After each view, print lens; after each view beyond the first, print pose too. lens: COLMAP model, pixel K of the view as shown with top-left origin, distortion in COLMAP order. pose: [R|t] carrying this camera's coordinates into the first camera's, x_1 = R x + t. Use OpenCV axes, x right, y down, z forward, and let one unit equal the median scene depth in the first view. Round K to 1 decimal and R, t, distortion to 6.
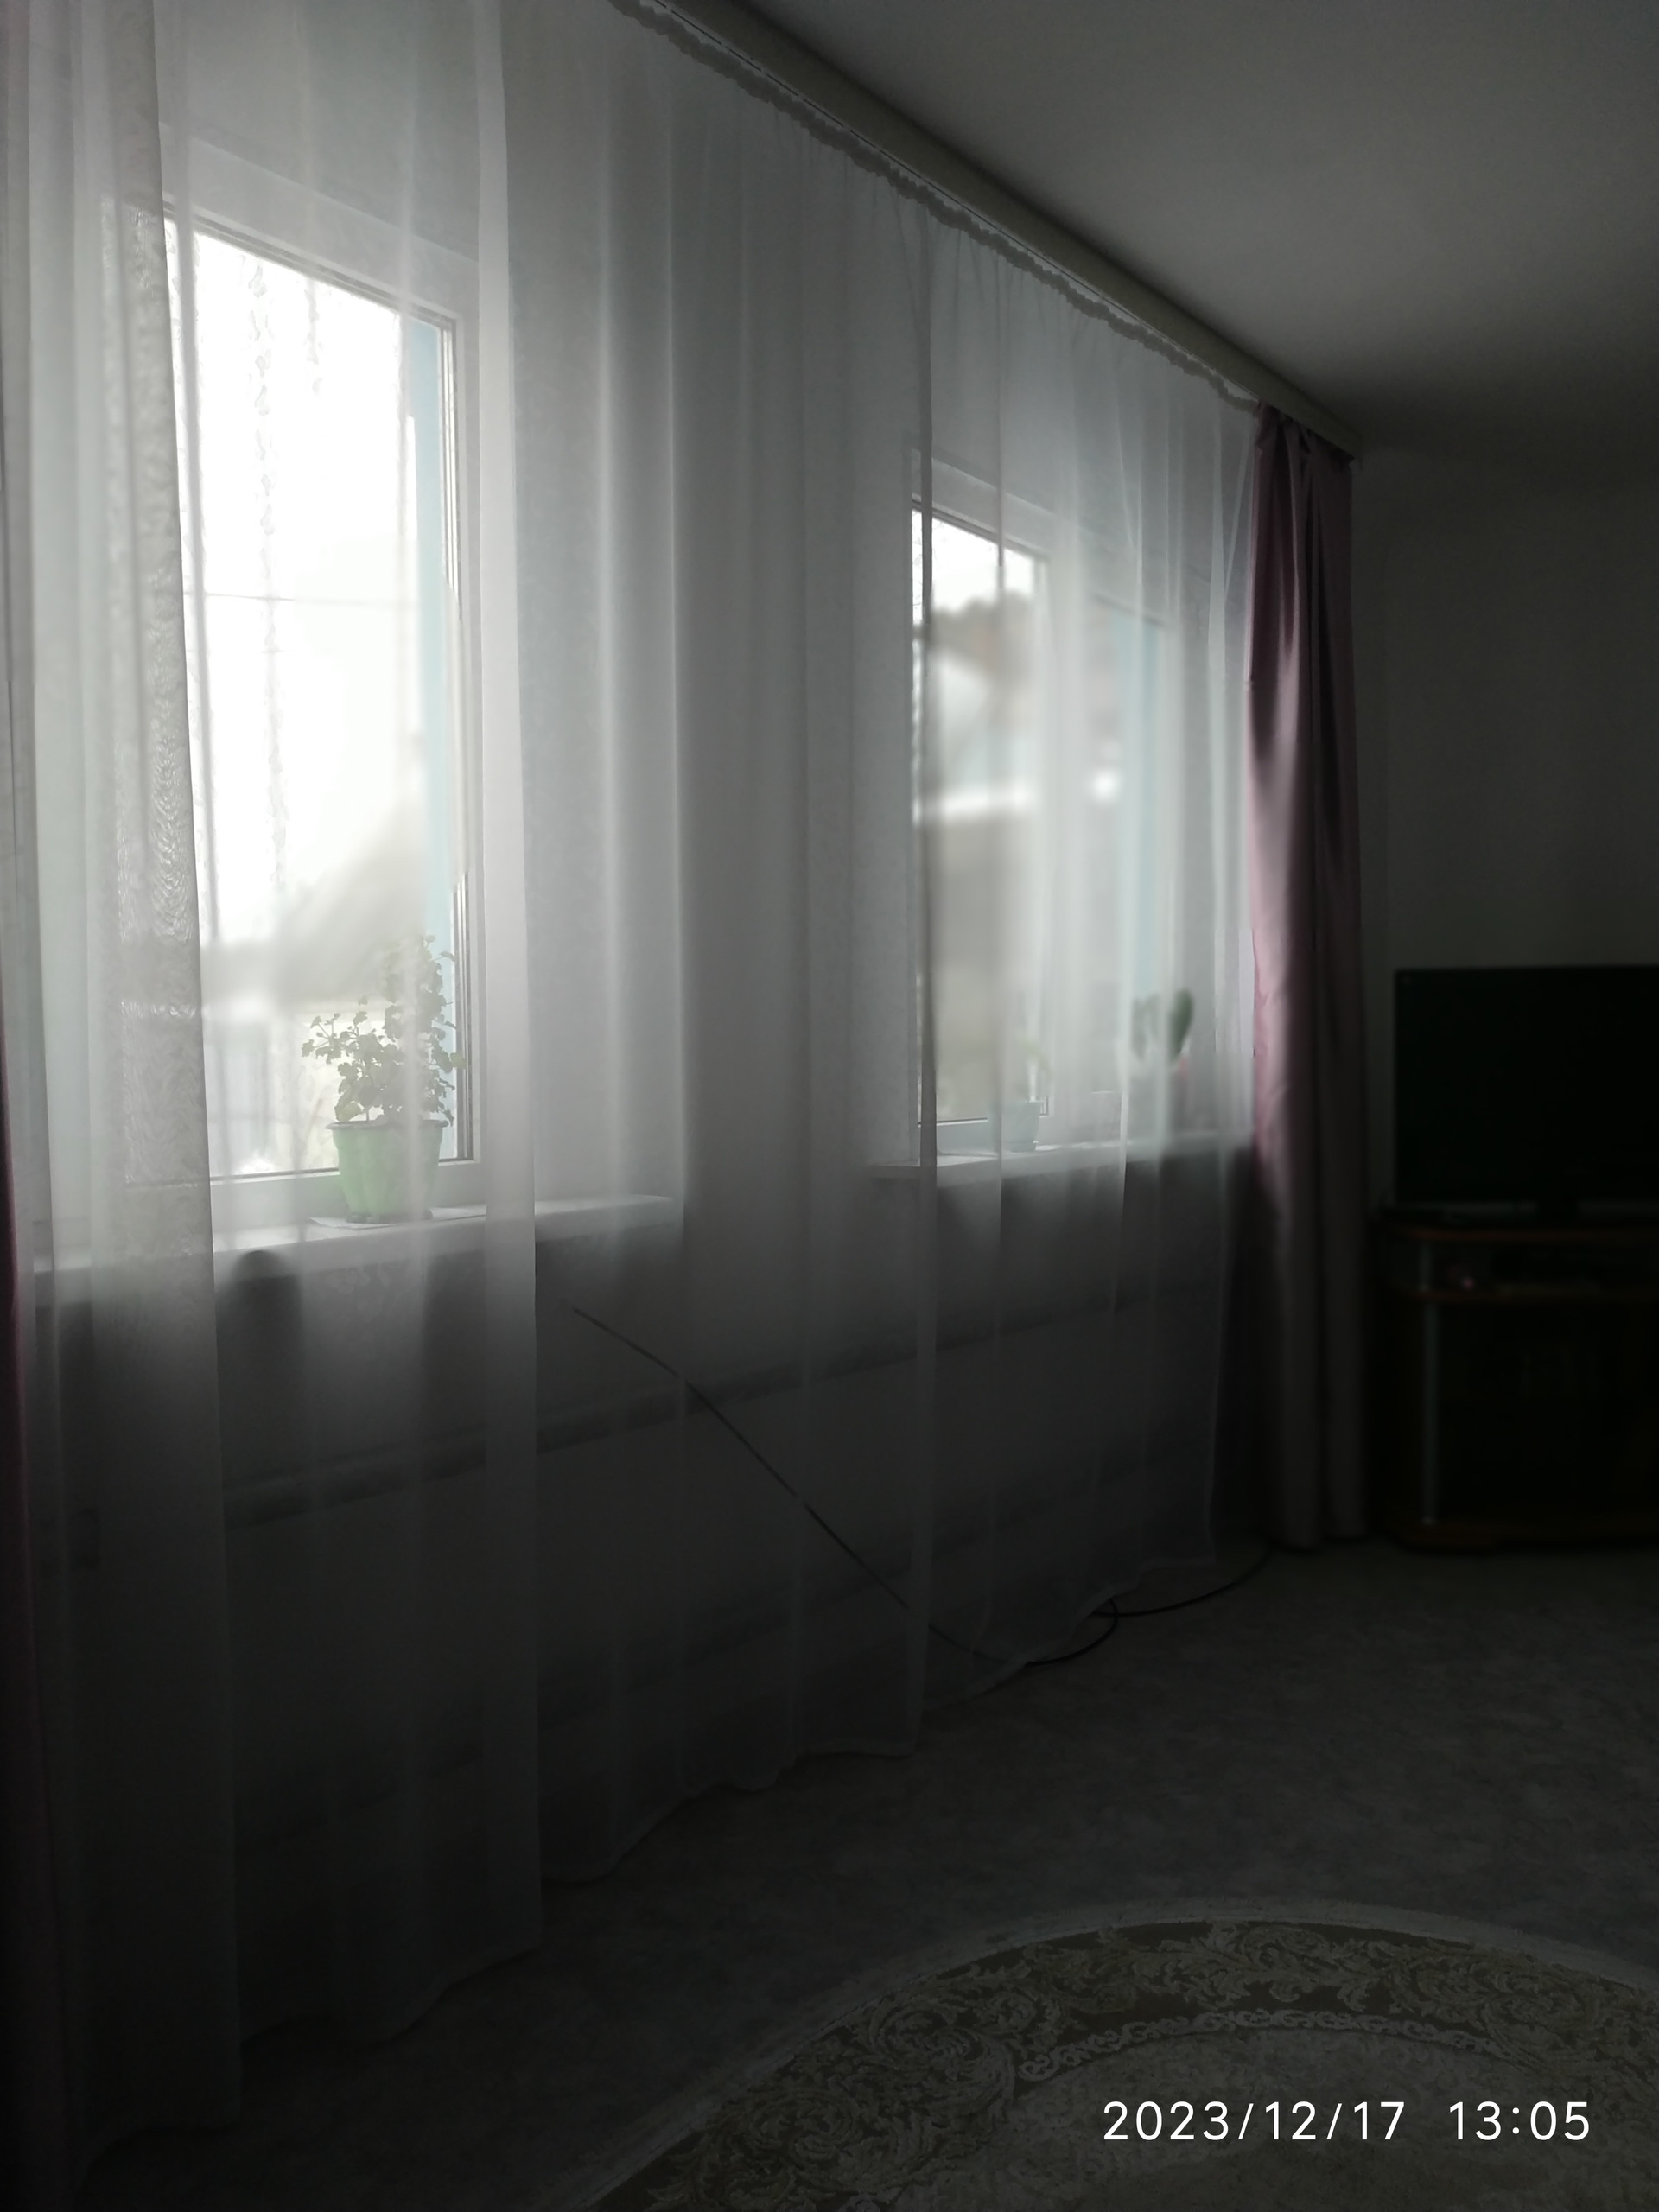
lens RADIAL K [[1531.9, 0, 828.0], [0, 1531.9, 1109.8], [0, 0, 1]] dist [-0.038328, 0.001269]
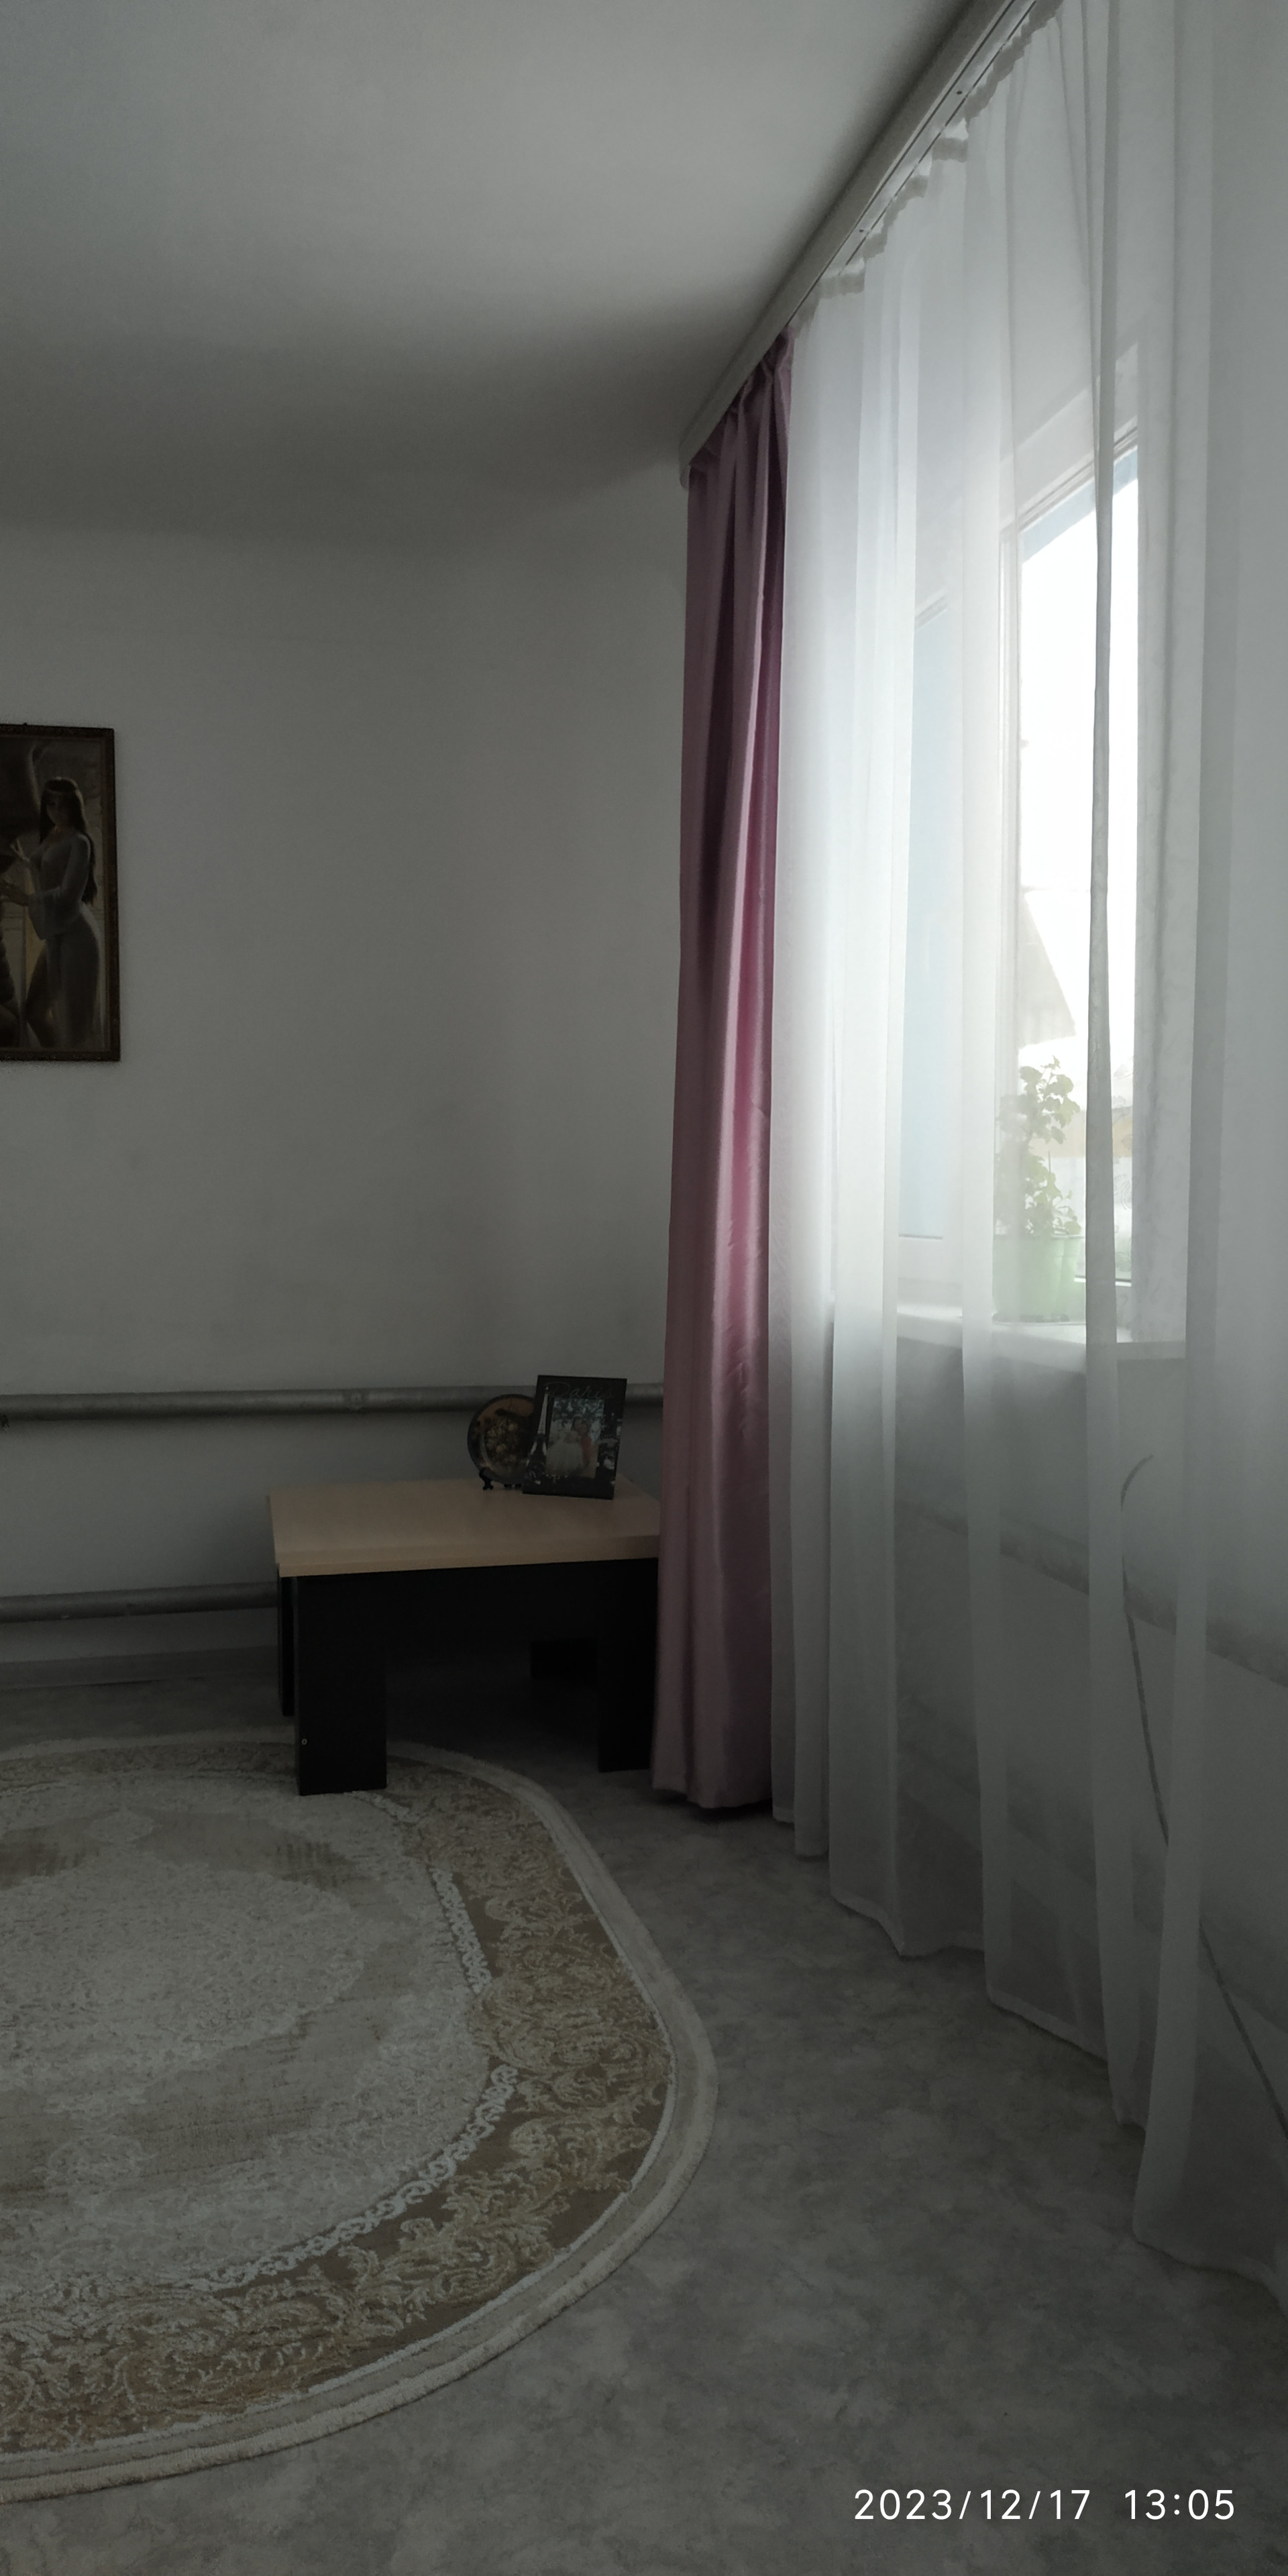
lens RADIAL K [[1844.3, 0, 651.2], [0, 1844.3, 1260.7], [0, 0, 1]] dist [0.004090, -0.014921]
pose [[-0.559843, 0.055248, -0.826754, 1.134153], [-0.006368, 0.997458, 0.070968, -0.074899], [0.828574, 0.044996, -0.558069, 1.746673]]
